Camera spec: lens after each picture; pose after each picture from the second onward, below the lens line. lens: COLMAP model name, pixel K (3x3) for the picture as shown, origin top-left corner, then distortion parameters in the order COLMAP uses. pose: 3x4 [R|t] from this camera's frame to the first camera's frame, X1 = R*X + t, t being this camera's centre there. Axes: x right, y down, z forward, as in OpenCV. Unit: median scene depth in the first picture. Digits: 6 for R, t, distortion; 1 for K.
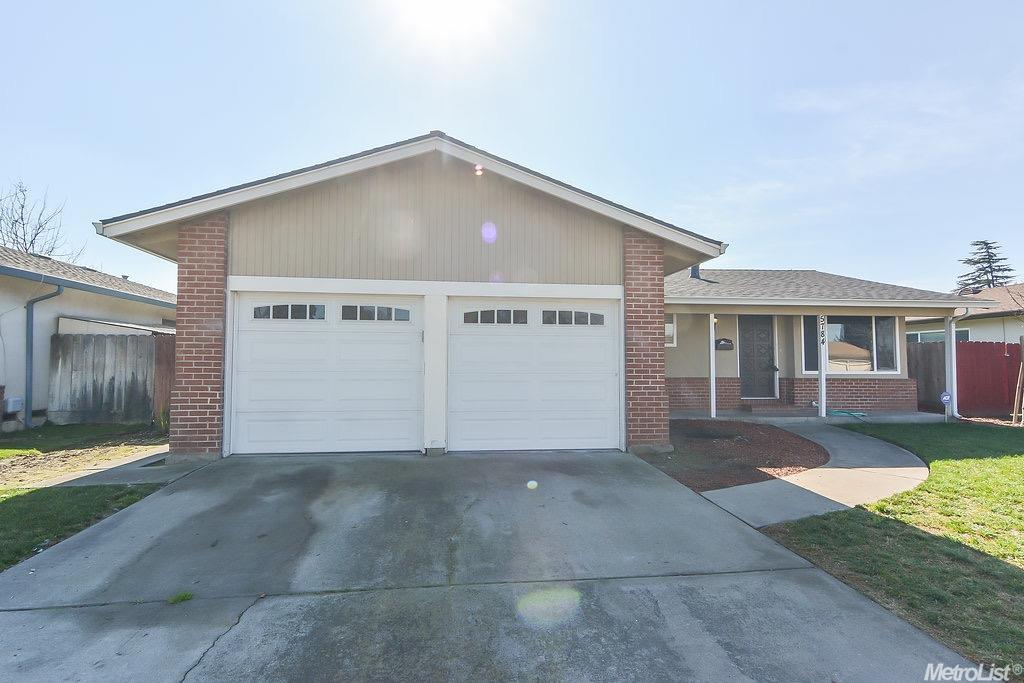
lens RADIAL K [[483.7, 0, 509.0], [0, 483.7, 344.2], [0, 0, 1]] dist [0.025550, -0.010888]
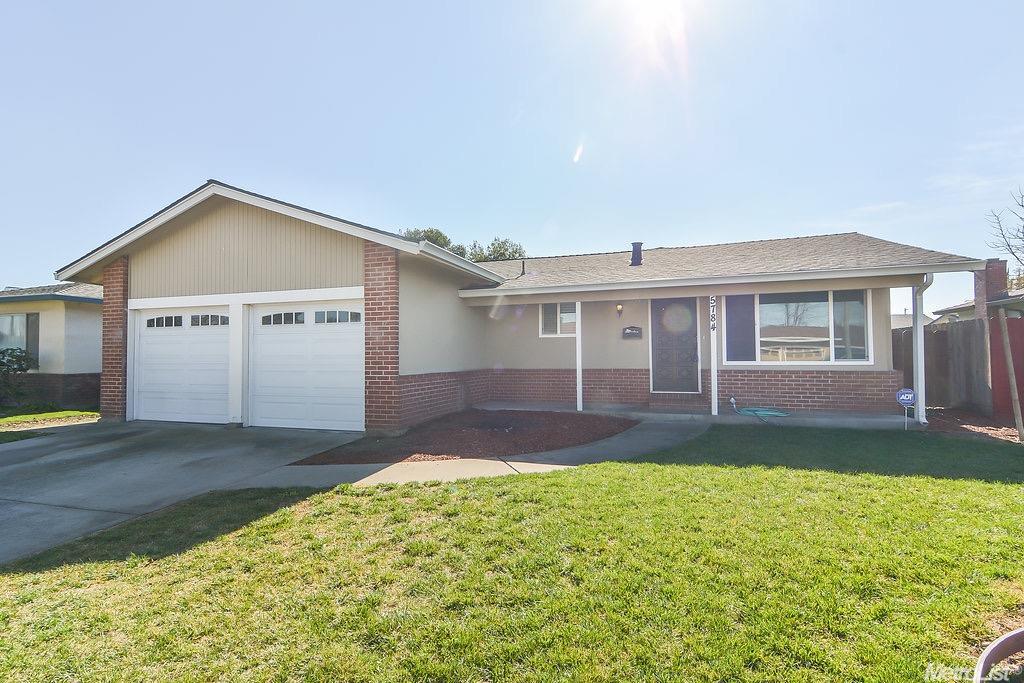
lens RADIAL K [[483.7, 0, 509.0], [0, 483.7, 344.2], [0, 0, 1]] dist [0.025550, -0.010888]
pose [[0.908837, -0.020216, -0.416662, 0.886050], [0.026549, 0.999603, 0.009409, 0.009965], [0.416306, -0.019613, 0.909013, 0.106248]]
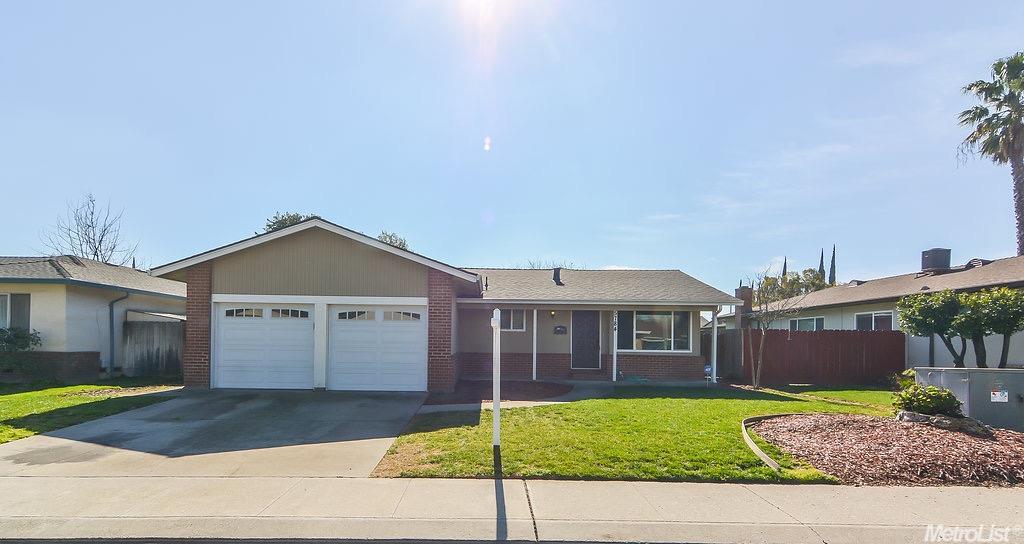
lens RADIAL K [[505.9, 0, 490.1], [0, 505.9, 338.4], [0, 0, 1]] dist [0.016990, -0.000381]
pose [[0.993855, 0.008661, -0.110347, 0.582654], [-0.005376, 0.999534, 0.030036, -0.027141], [0.110556, -0.029258, 0.993439, -0.689181]]
